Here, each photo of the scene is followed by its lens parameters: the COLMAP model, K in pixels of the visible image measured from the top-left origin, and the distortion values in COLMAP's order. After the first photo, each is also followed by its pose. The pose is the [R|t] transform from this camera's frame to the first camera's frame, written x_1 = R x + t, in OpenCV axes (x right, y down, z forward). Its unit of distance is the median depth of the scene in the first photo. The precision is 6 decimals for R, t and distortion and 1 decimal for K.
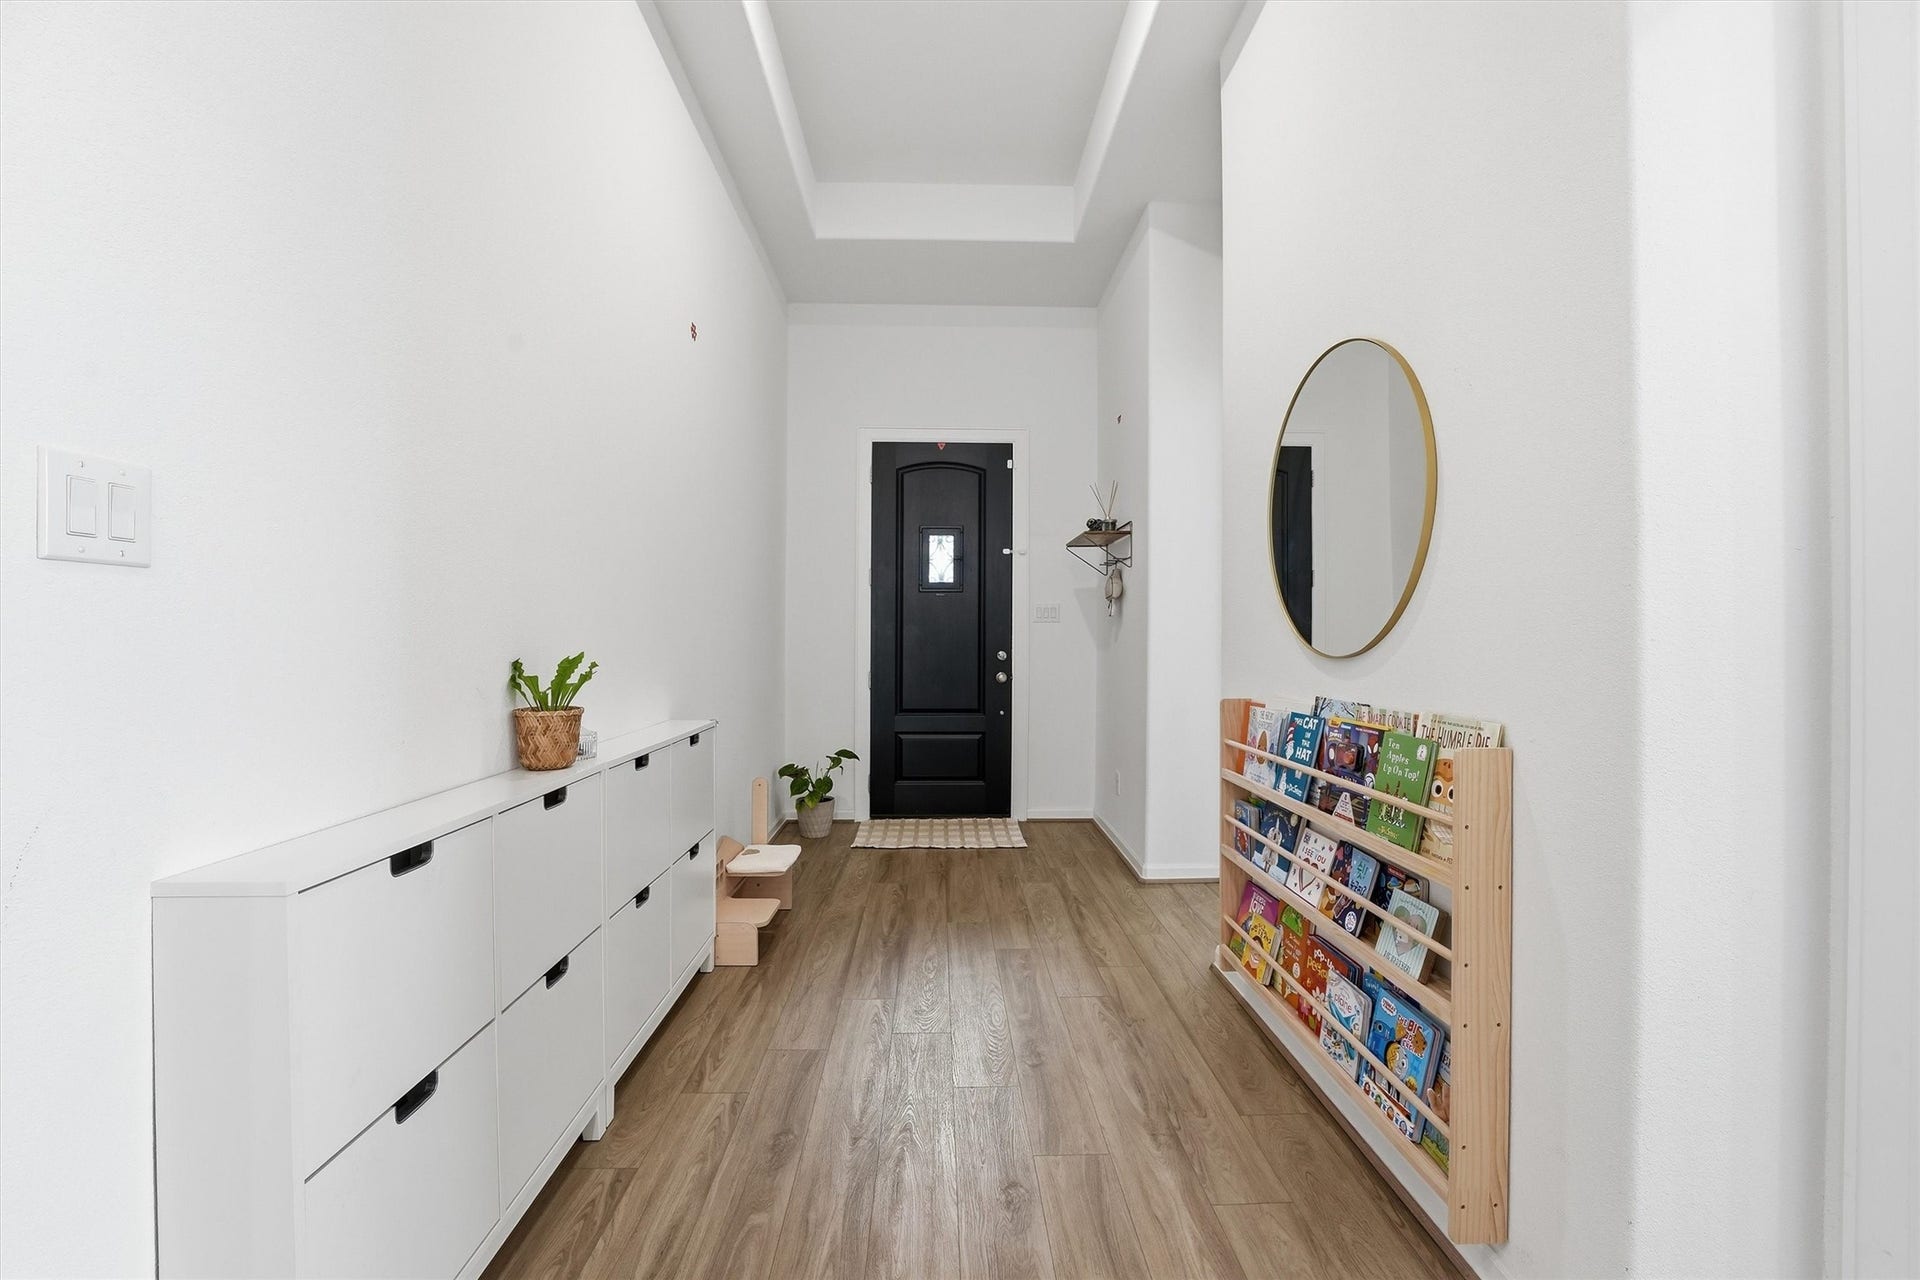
lens RADIAL K [[784.2, 0, 960.0], [0, 784.2, 637.0], [0, 0, 1]] dist [-0.018662, 0.000170]
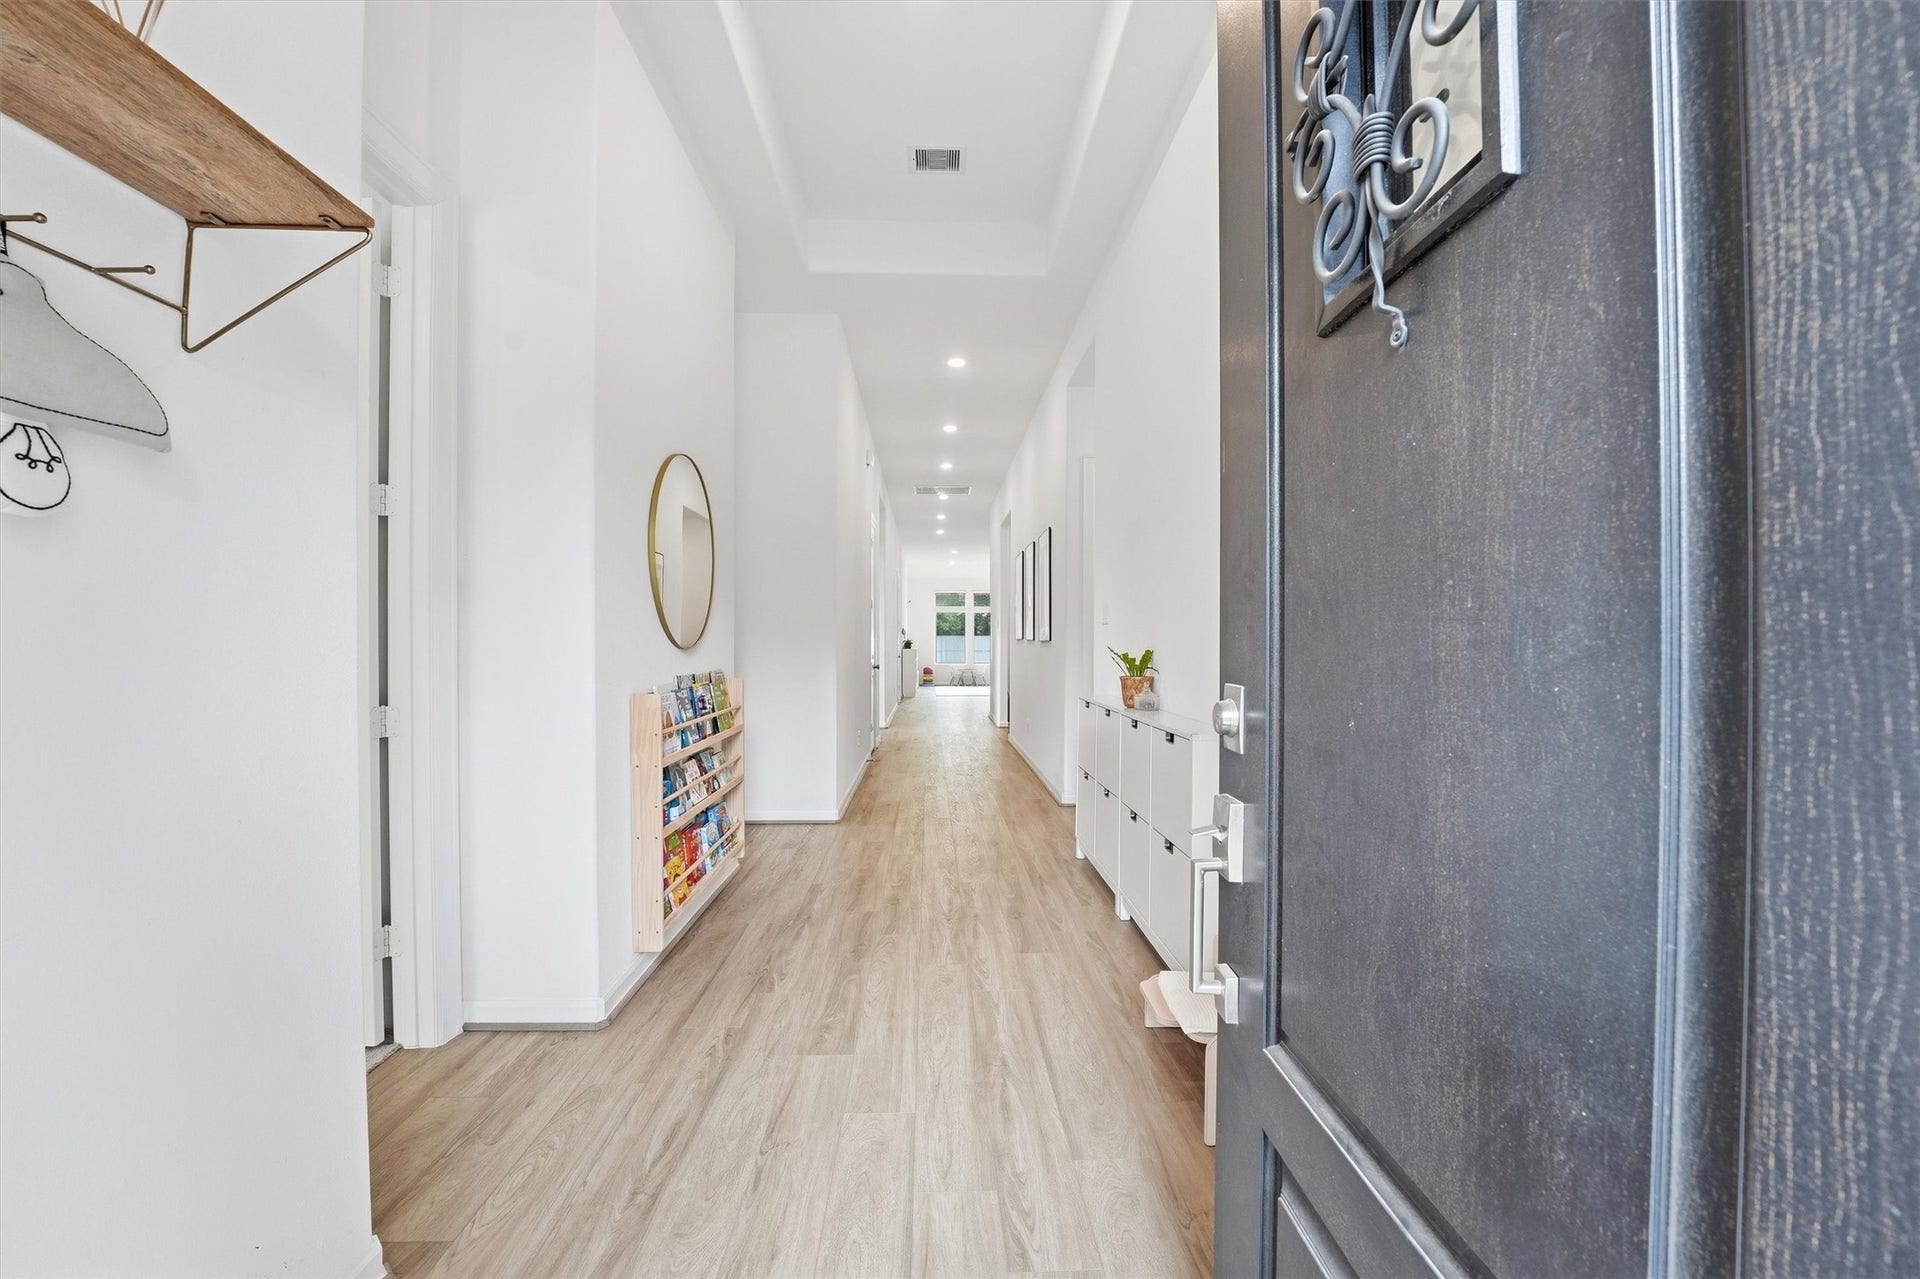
lens RADIAL K [[784.2, 0, 960.5], [0, 784.2, 640.4], [0, 0, 1]] dist [-0.018662, 0.000170]
pose [[-0.999940, -0.003333, -0.010467, -0.065376], [-0.003328, 0.999994, -0.000573, 0.007408], [0.010469, -0.000538, -0.999945, 2.407580]]
